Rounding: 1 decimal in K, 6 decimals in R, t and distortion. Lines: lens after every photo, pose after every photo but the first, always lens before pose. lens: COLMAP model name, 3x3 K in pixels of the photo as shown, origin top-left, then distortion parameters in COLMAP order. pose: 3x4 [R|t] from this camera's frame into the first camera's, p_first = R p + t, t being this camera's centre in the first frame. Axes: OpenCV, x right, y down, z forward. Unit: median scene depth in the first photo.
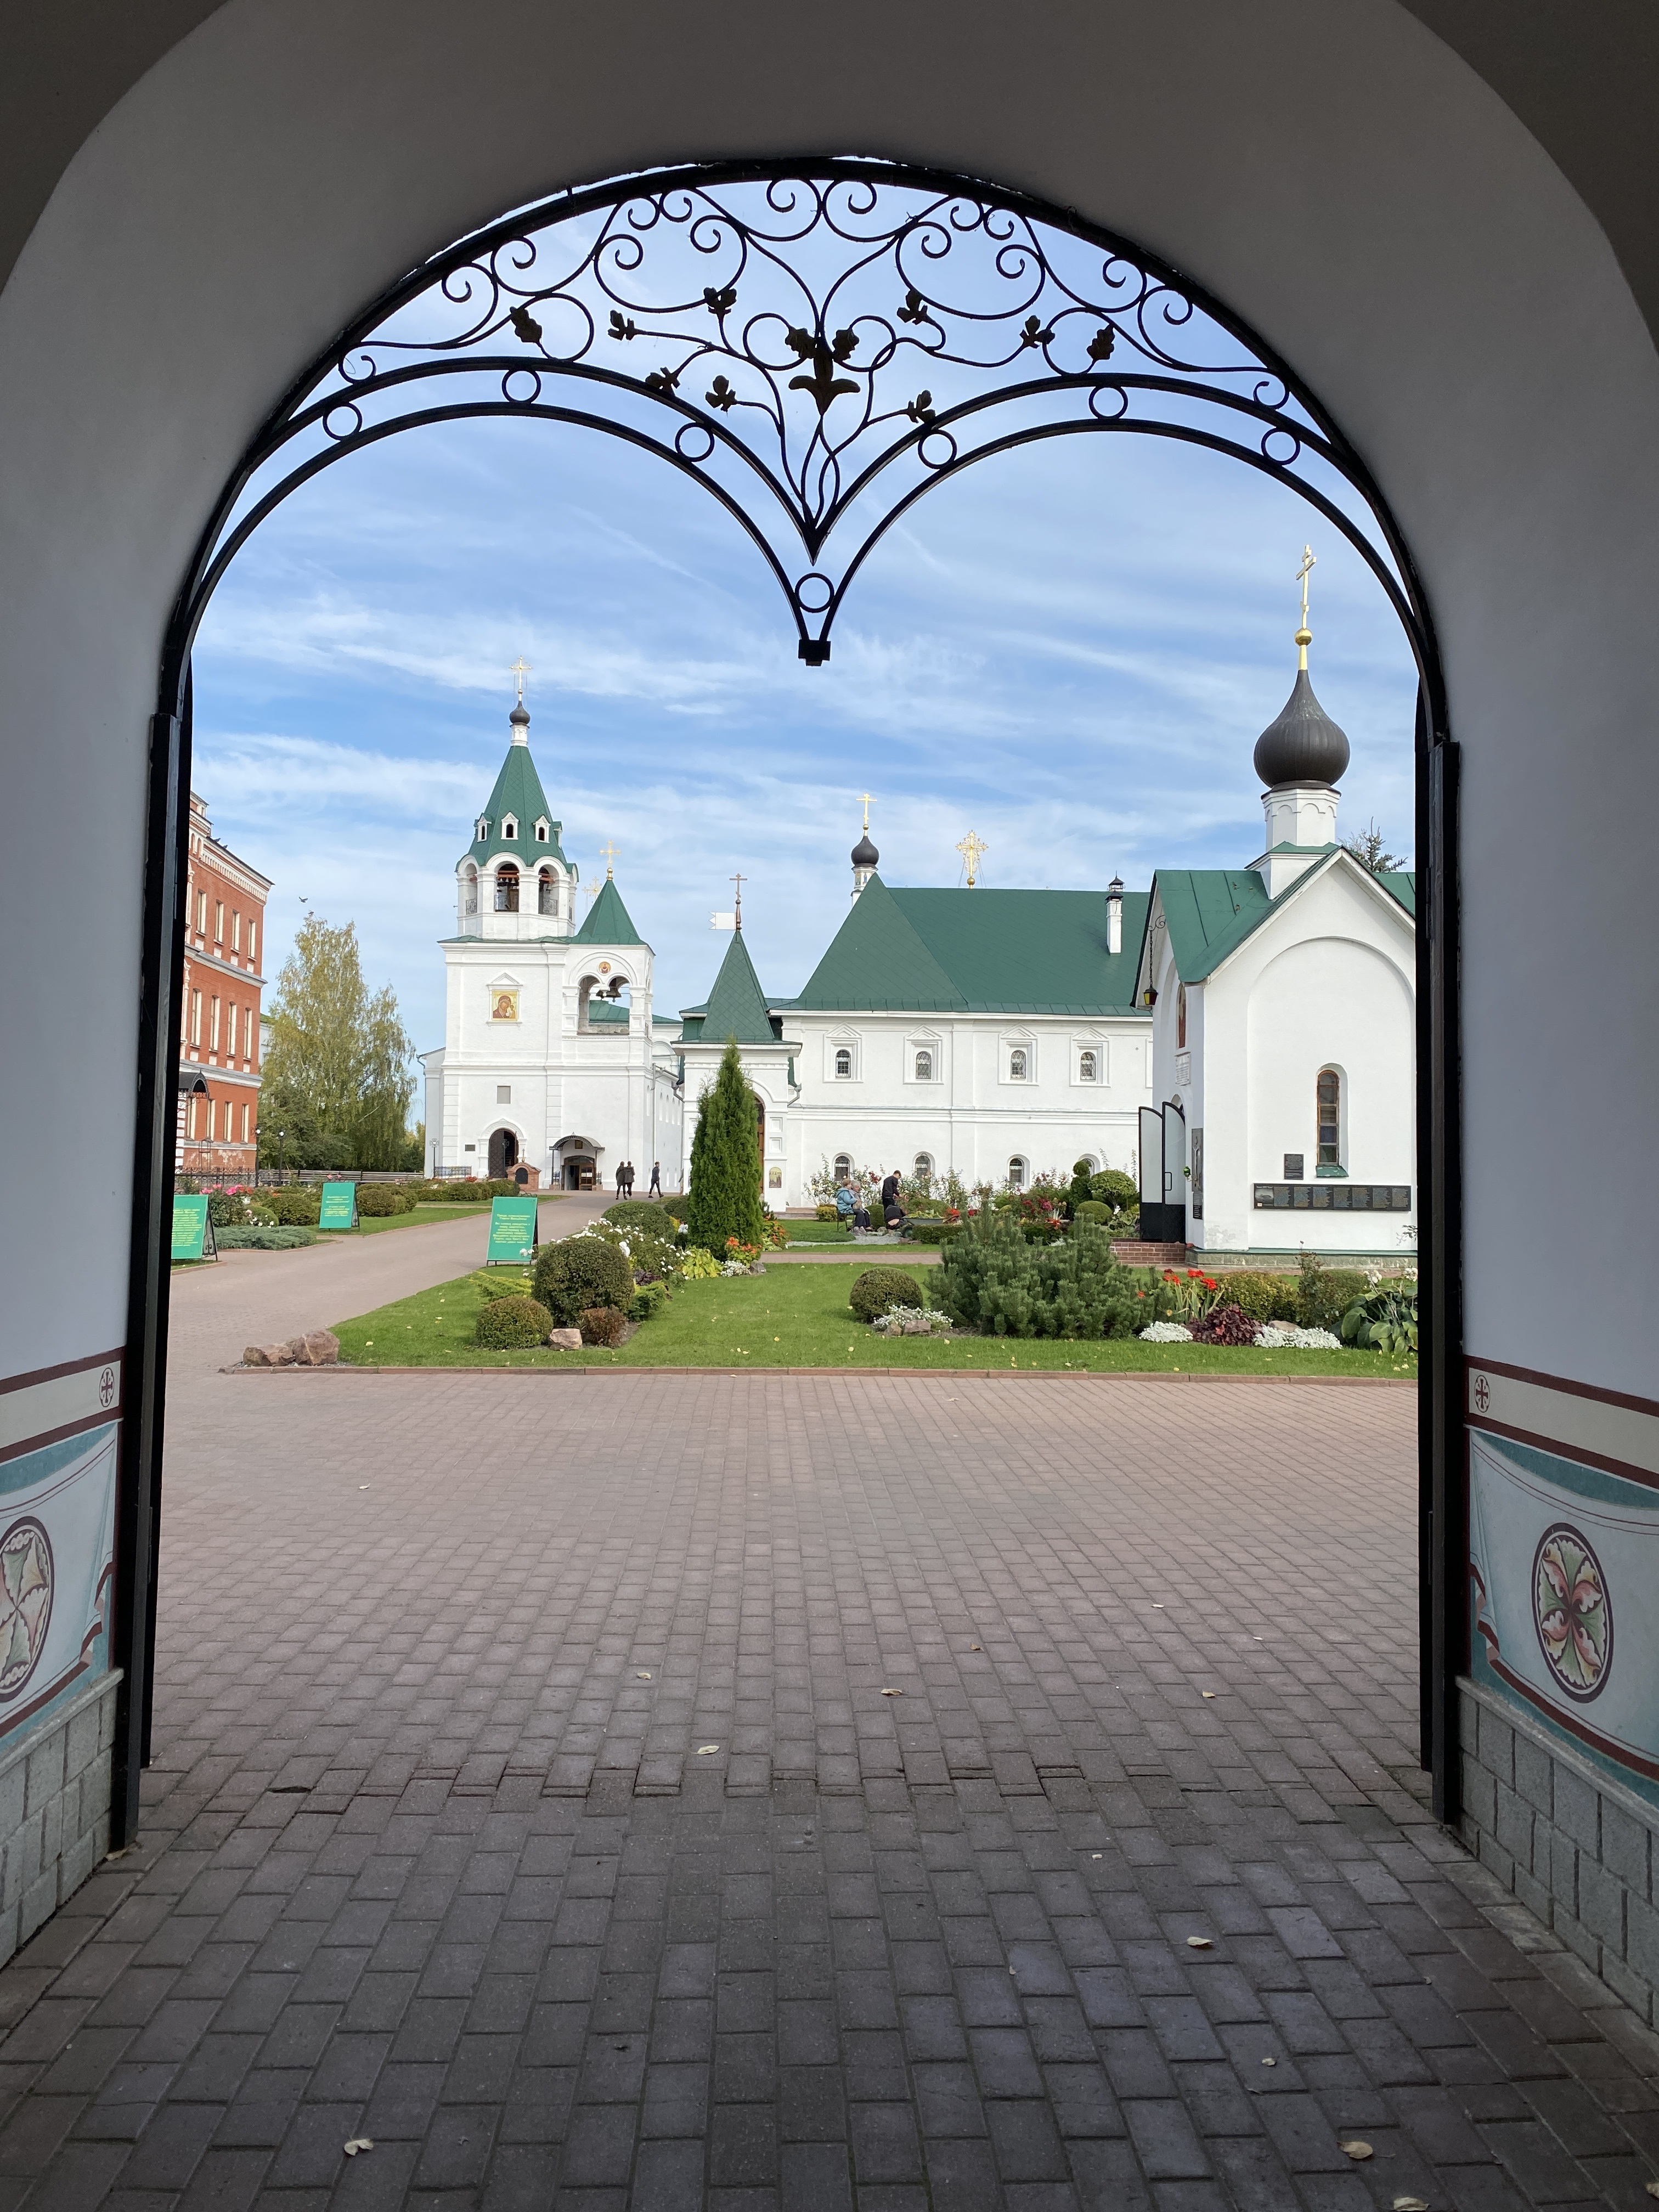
lens RADIAL K [[1703.6, 0, 842.6], [0, 1703.6, 1109.0], [0, 0, 1]] dist [0.046848, -0.044399]
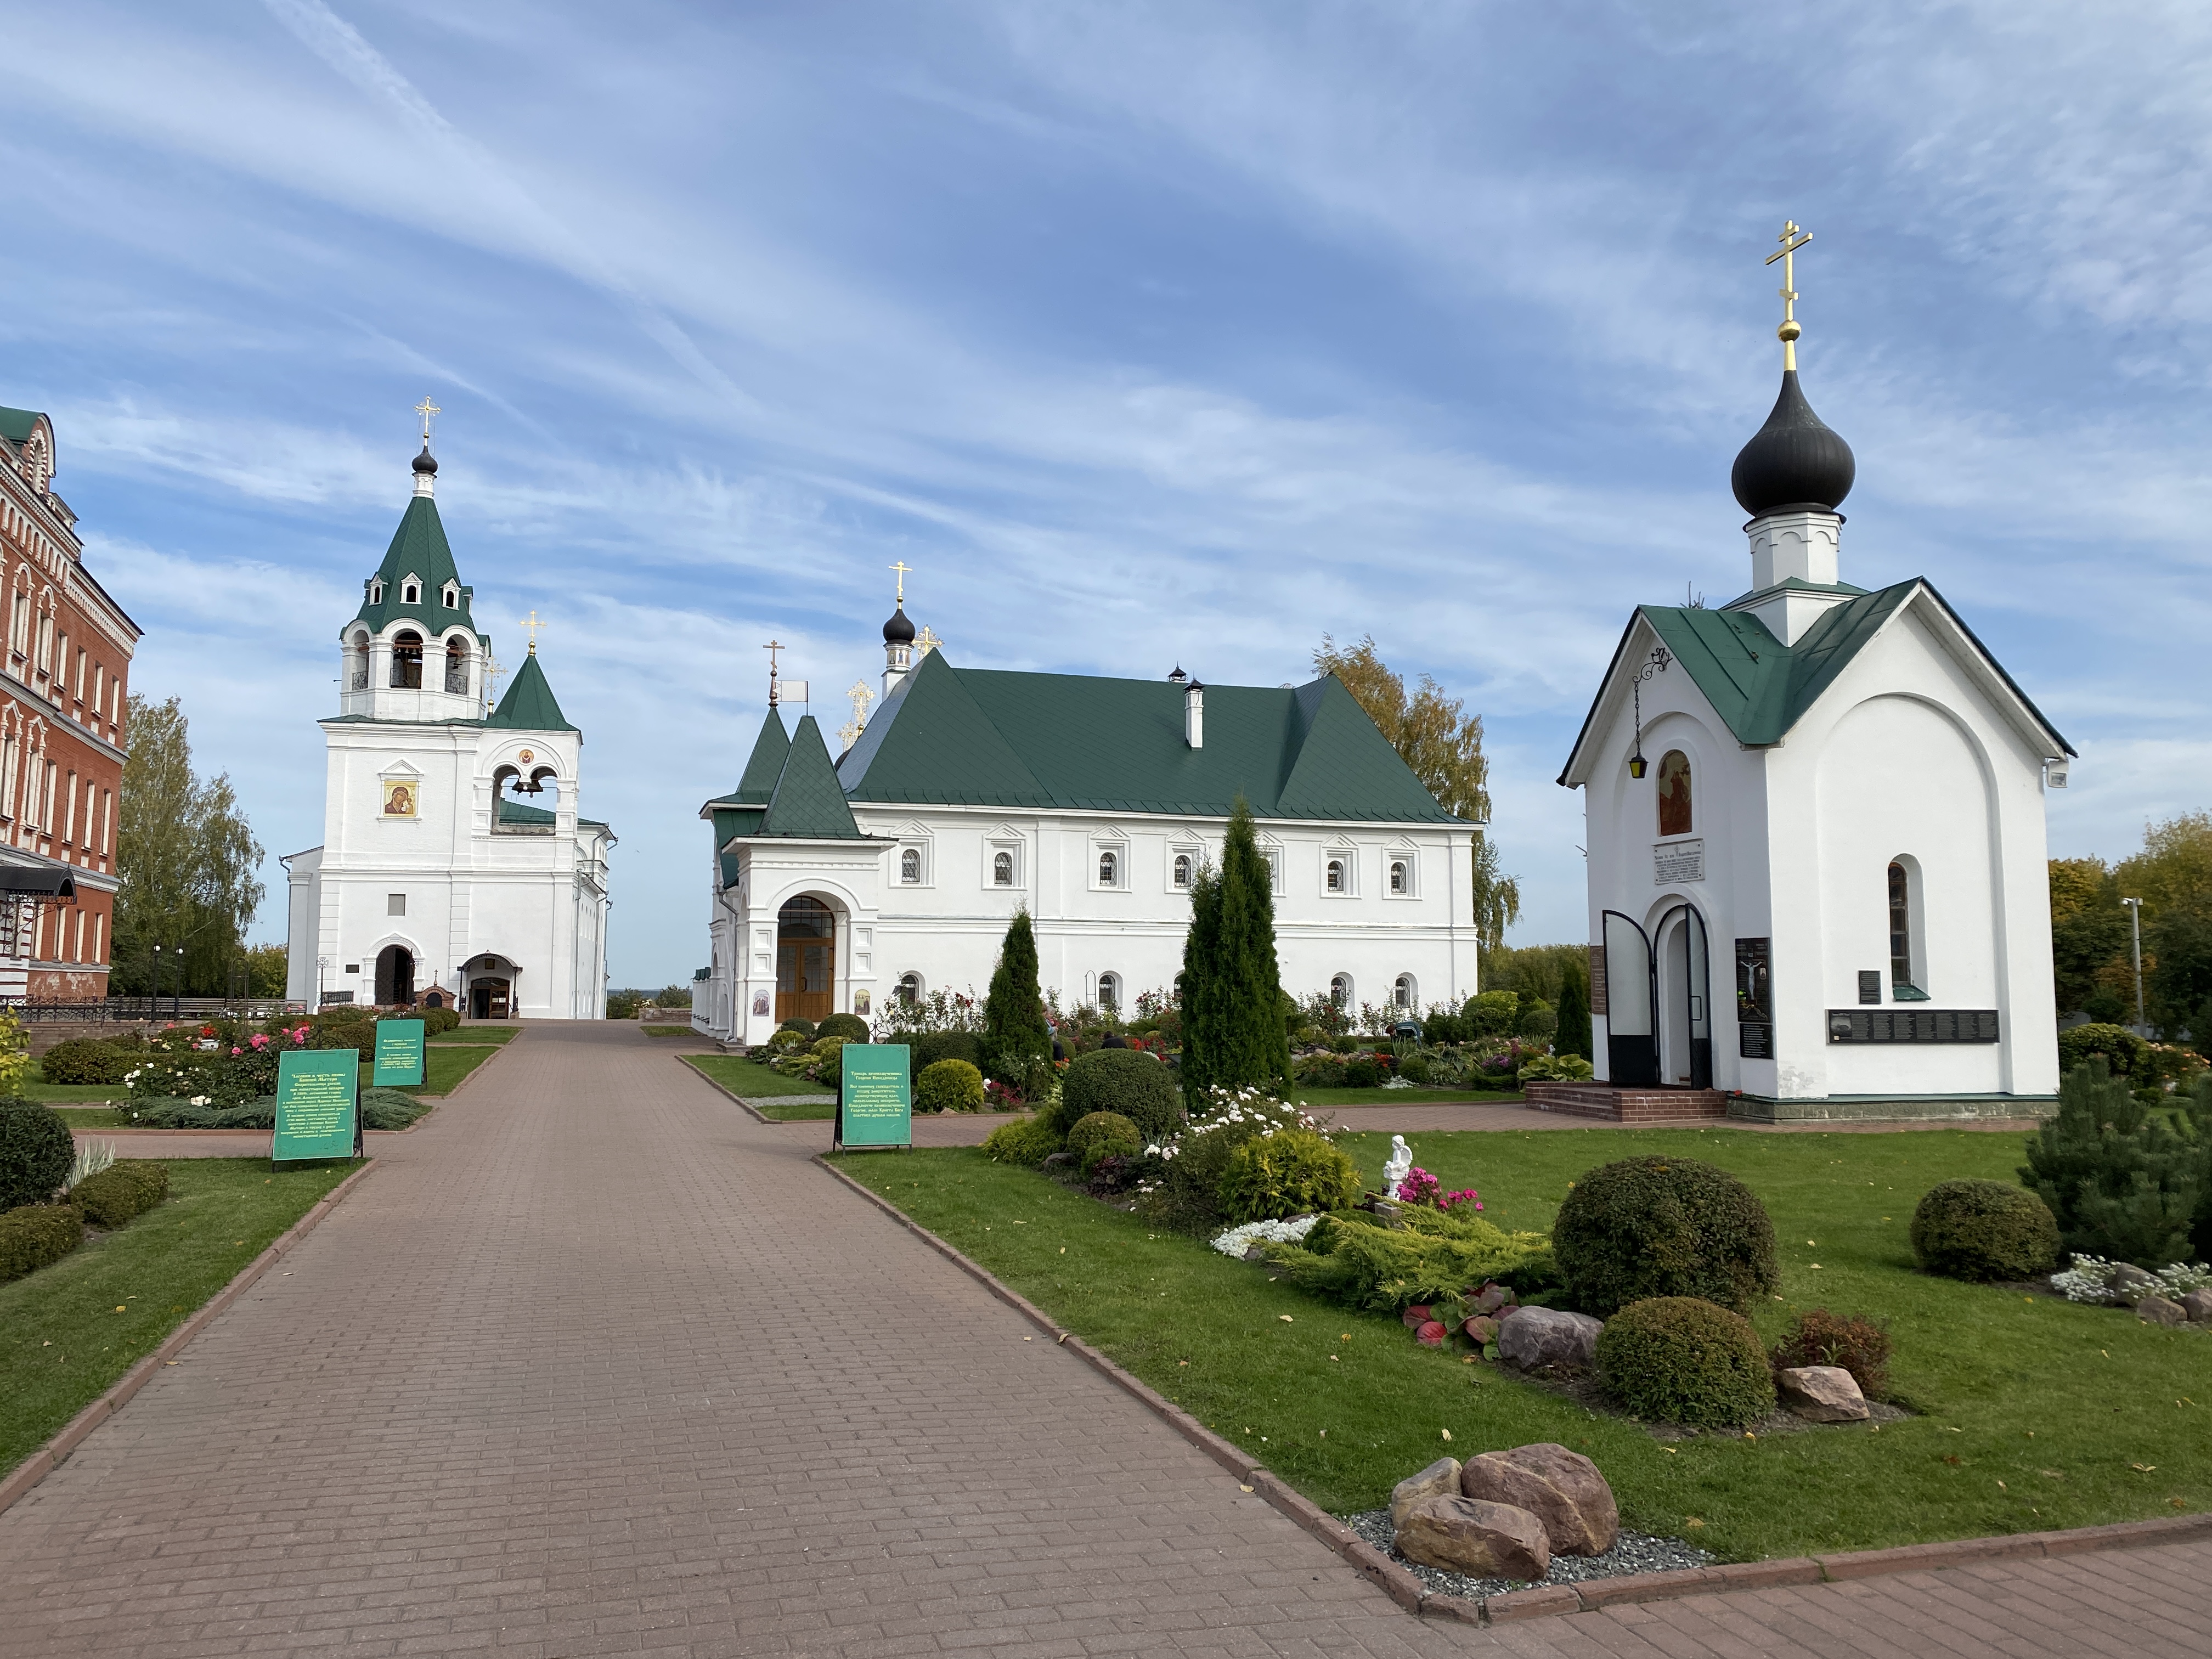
lens RADIAL K [[1703.6, 0, 1100.1], [0, 1703.6, 823.6], [0, 0, 1]] dist [0.046848, -0.044399]
pose [[0.967491, 0.015883, 0.252406, -0.078877], [-0.000804, 0.998214, -0.059734, 0.001938], [-0.252904, 0.057589, 0.965776, 0.098796]]
